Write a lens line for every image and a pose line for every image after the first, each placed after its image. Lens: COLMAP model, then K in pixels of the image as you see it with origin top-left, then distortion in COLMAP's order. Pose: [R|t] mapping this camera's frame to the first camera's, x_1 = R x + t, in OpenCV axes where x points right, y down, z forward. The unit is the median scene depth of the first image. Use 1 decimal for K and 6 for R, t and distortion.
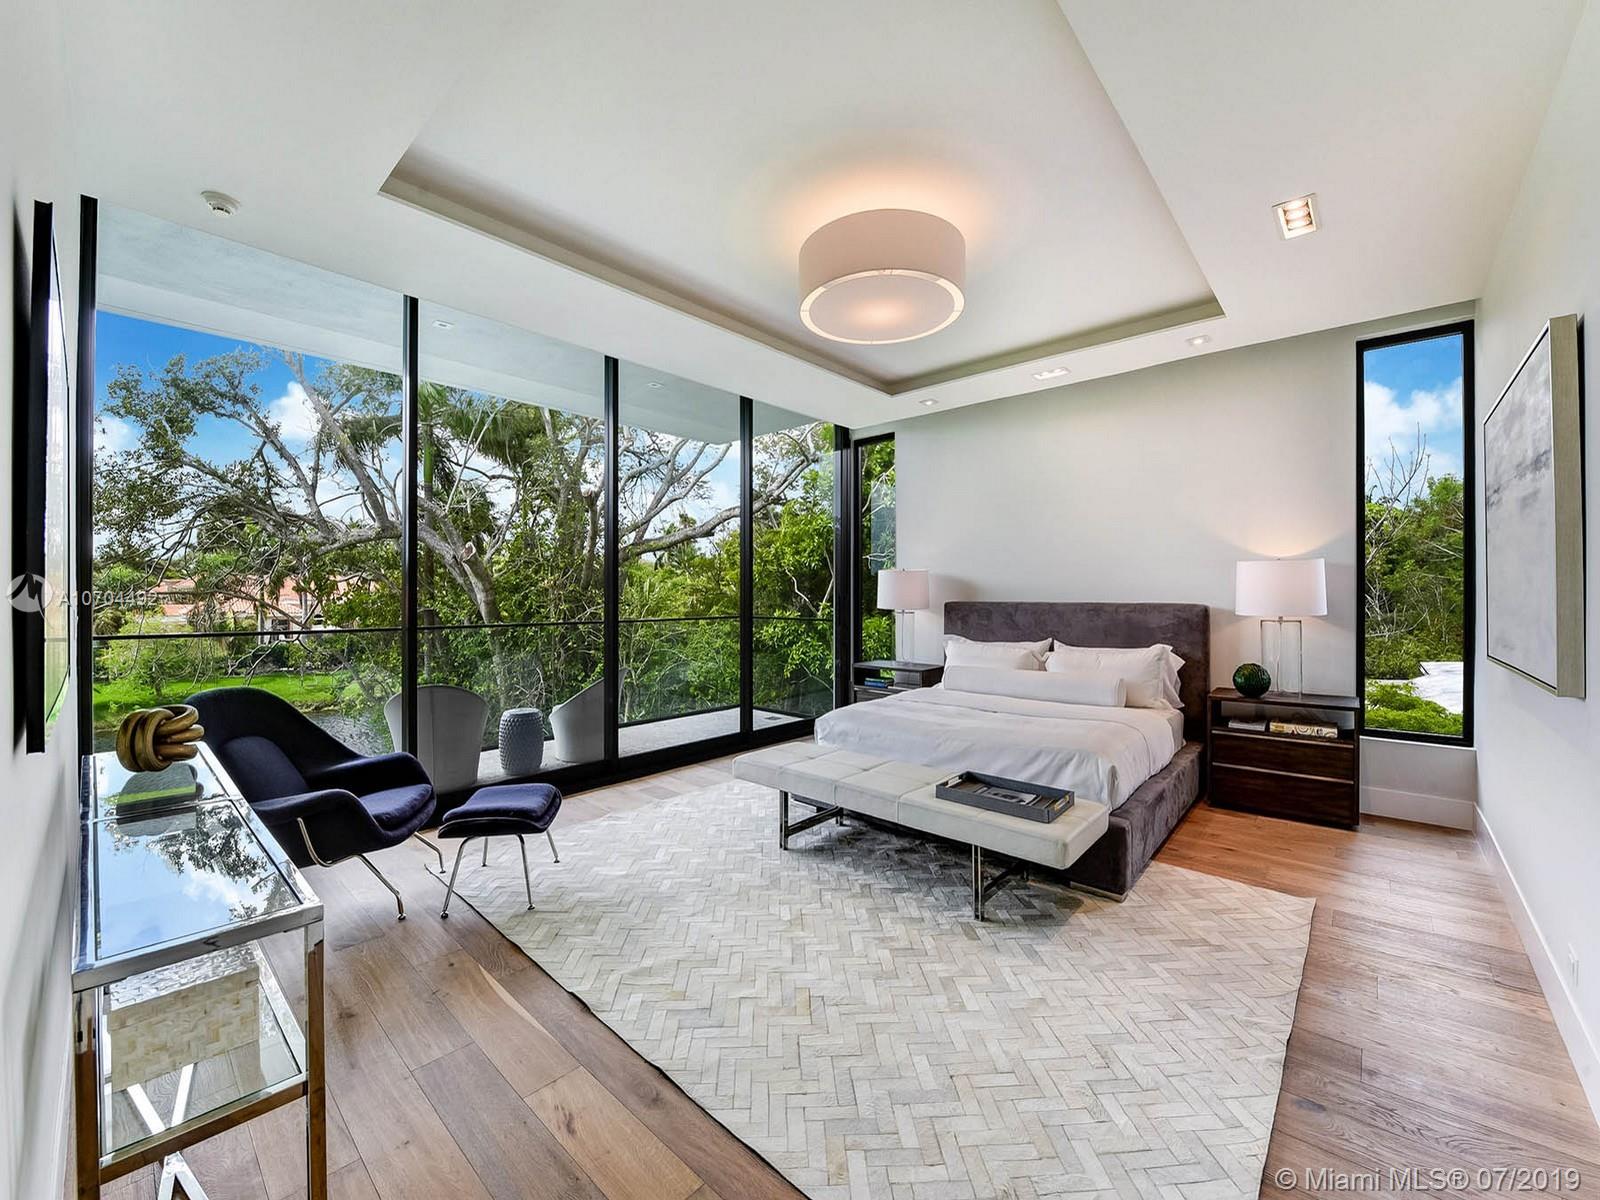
lens RADIAL K [[645.0, 0, 801.6], [0, 645.0, 588.9], [0, 0, 1]] dist [-0.000478, -0.000492]
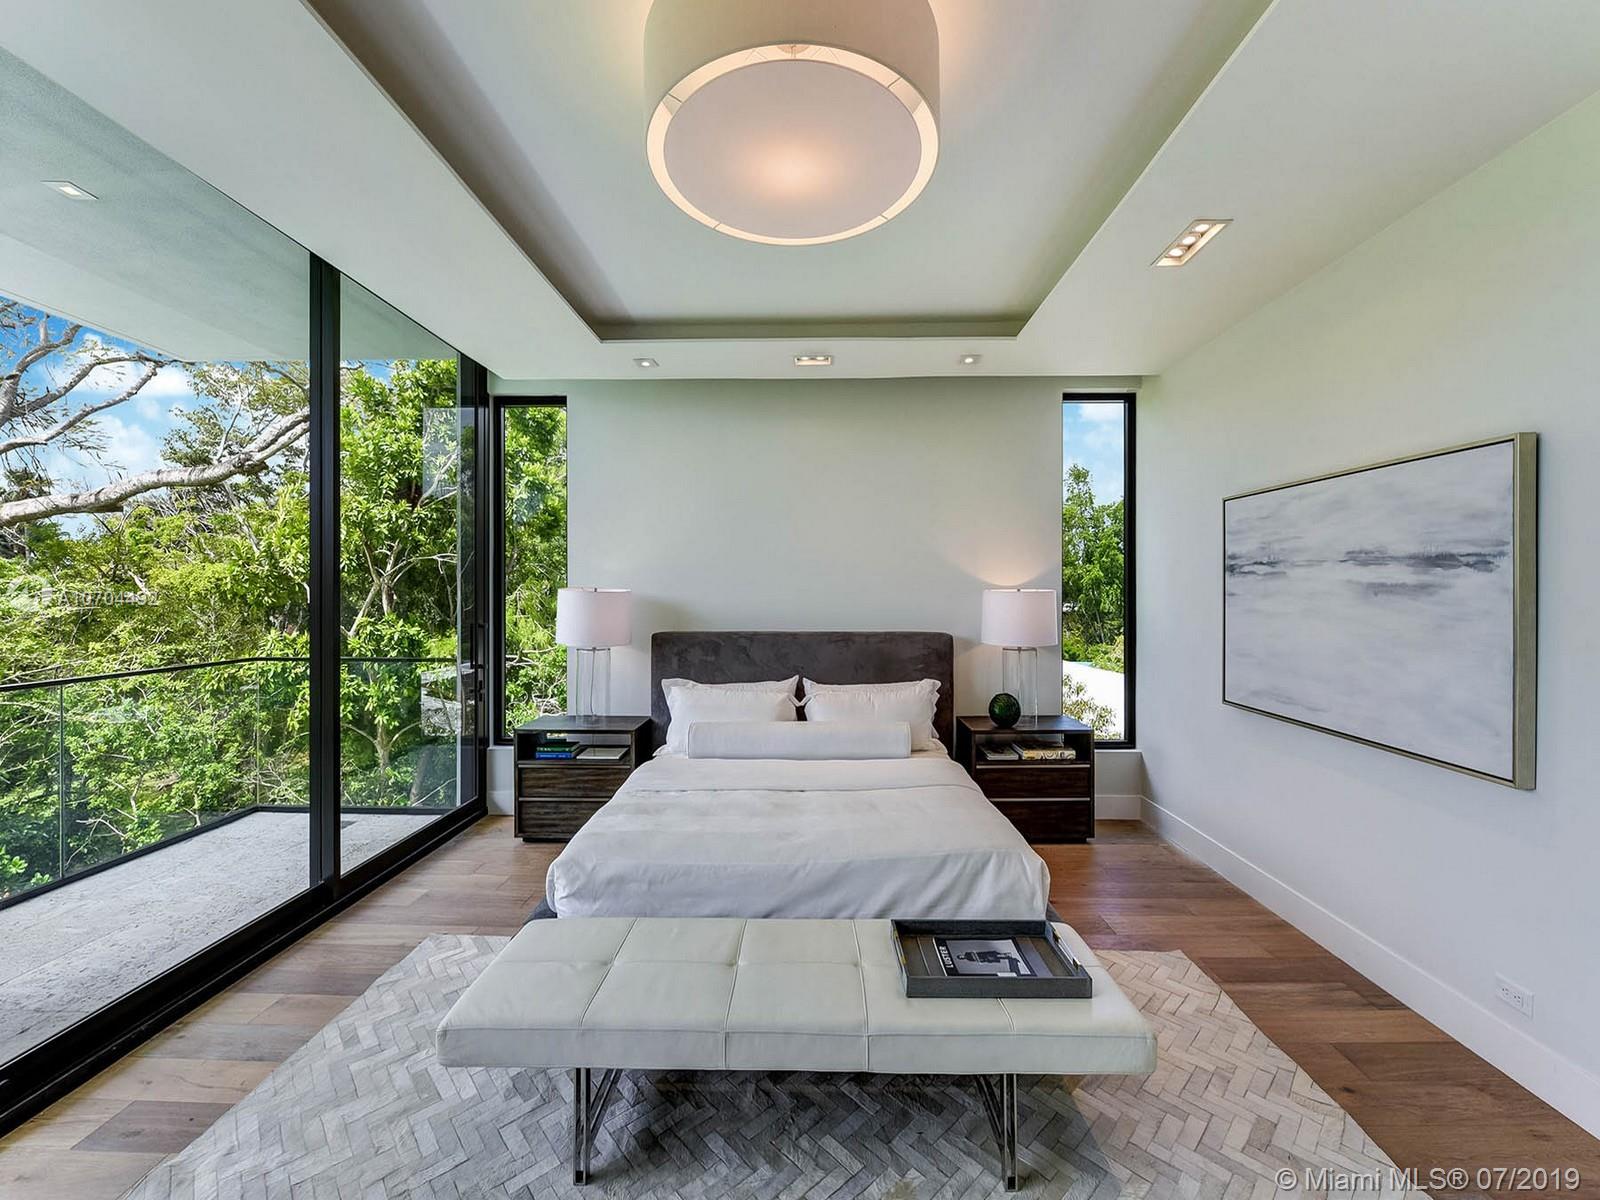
lens RADIAL K [[645.0, 0, 801.6], [0, 645.0, 588.9], [0, 0, 1]] dist [-0.000478, -0.000492]
pose [[0.758491, 0.002622, 0.651678, -0.172023], [-0.003103, 0.999995, -0.000412, -0.039592], [-0.651676, -0.001710, 0.758495, 0.395433]]
